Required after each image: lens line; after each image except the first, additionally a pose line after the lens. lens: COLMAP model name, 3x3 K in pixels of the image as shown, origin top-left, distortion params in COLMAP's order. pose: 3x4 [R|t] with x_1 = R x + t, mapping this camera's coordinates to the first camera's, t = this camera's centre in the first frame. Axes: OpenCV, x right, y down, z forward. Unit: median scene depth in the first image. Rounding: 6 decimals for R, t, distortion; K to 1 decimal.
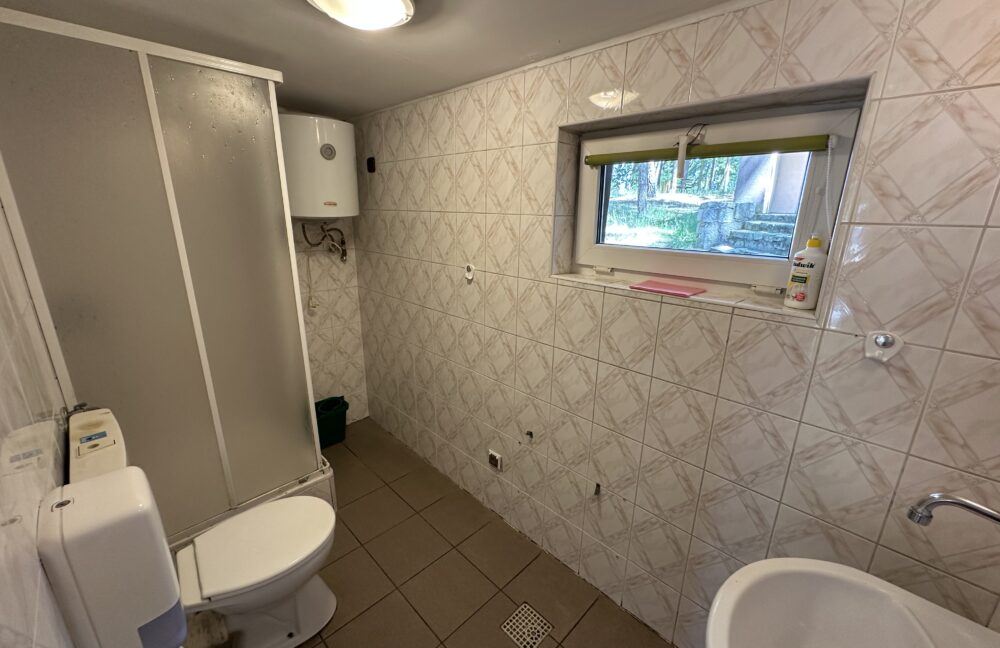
lens RADIAL K [[399.9, 0, 500.0], [0, 399.9, 324.0], [0, 0, 1]] dist [-0.001717, -0.000064]
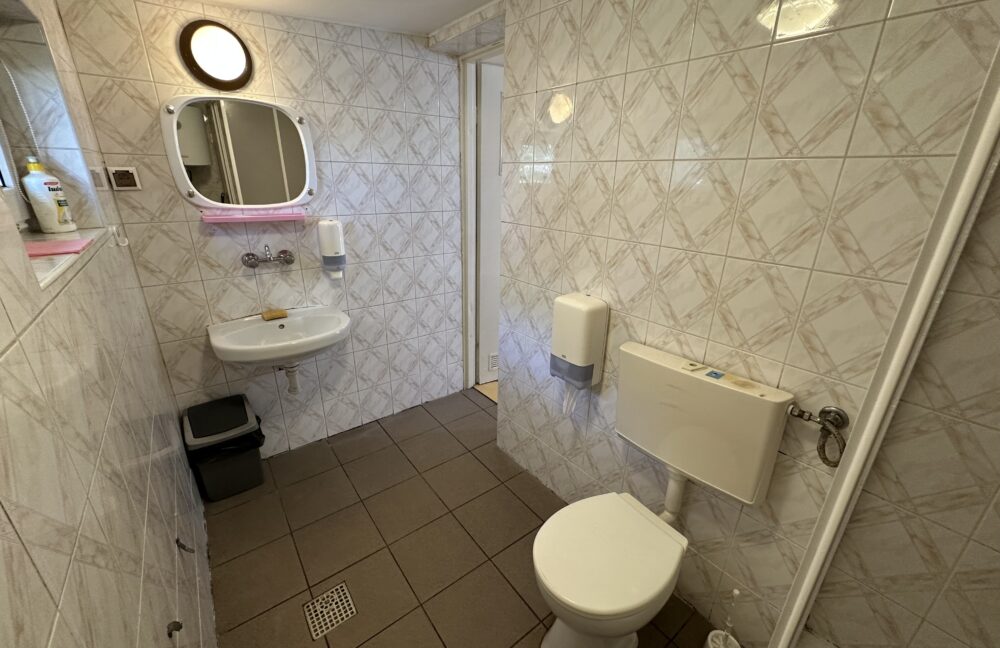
lens RADIAL K [[467.2, 0, 500.0], [0, 467.2, 324.0], [0, 0, 1]] dist [-0.005858, 0.000194]
pose [[0.981731, 0.020621, -0.189151, 0.293642], [-0.008692, 0.997933, 0.063676, 0.083960], [0.190073, -0.060869, 0.979881, -0.276246]]
